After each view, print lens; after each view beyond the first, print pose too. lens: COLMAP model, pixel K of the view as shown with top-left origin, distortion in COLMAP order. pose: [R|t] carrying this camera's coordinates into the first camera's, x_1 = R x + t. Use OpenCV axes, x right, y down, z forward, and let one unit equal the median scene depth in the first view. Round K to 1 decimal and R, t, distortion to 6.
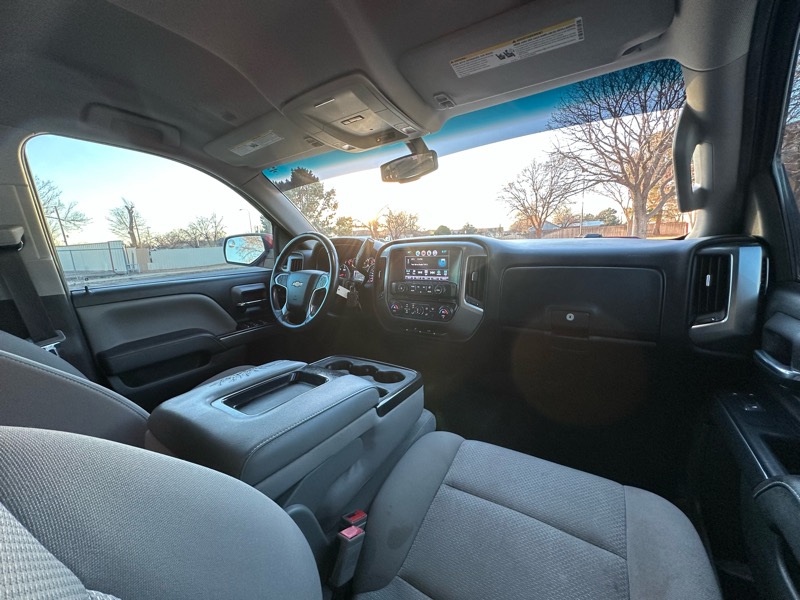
lens RADIAL K [[315.9, 0, 400.7], [0, 315.9, 302.7], [0, 0, 1]] dist [-0.001679, 0.000373]
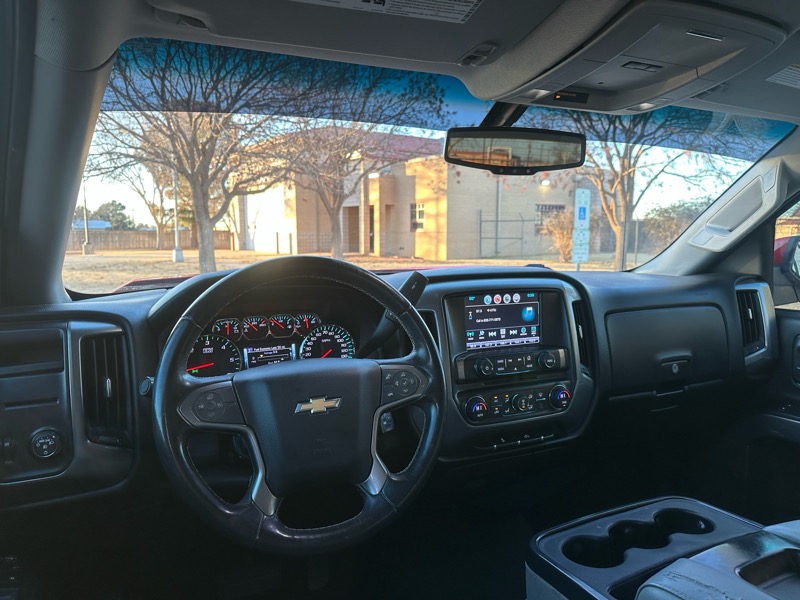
lens RADIAL K [[561.9, 0, 401.5], [0, 561.9, 298.4], [0, 0, 1]] dist [0.088301, -0.137484]
pose [[0.510824, -0.048864, 0.858296, -0.866480], [0.146232, 0.988773, -0.030739, -0.152018], [-0.847157, 0.141212, 0.512234, 0.631964]]
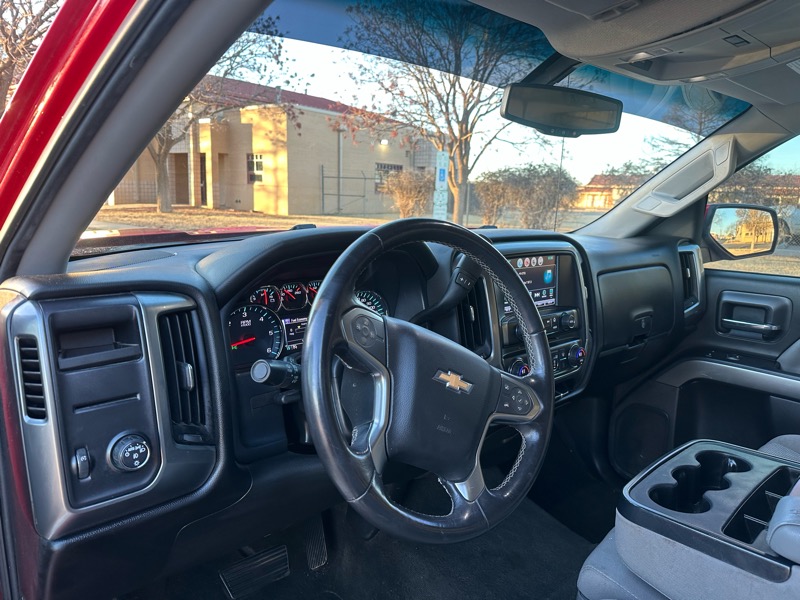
lens RADIAL K [[560.4, 0, 404.2], [0, 560.4, 300.0], [0, 0, 1]] dist [0.048739, -0.064936]
pose [[0.239069, -0.125289, 0.962886, -0.938863], [0.146577, 0.984934, 0.091765, -0.213439], [-0.959876, 0.119198, 0.253831, 0.961874]]
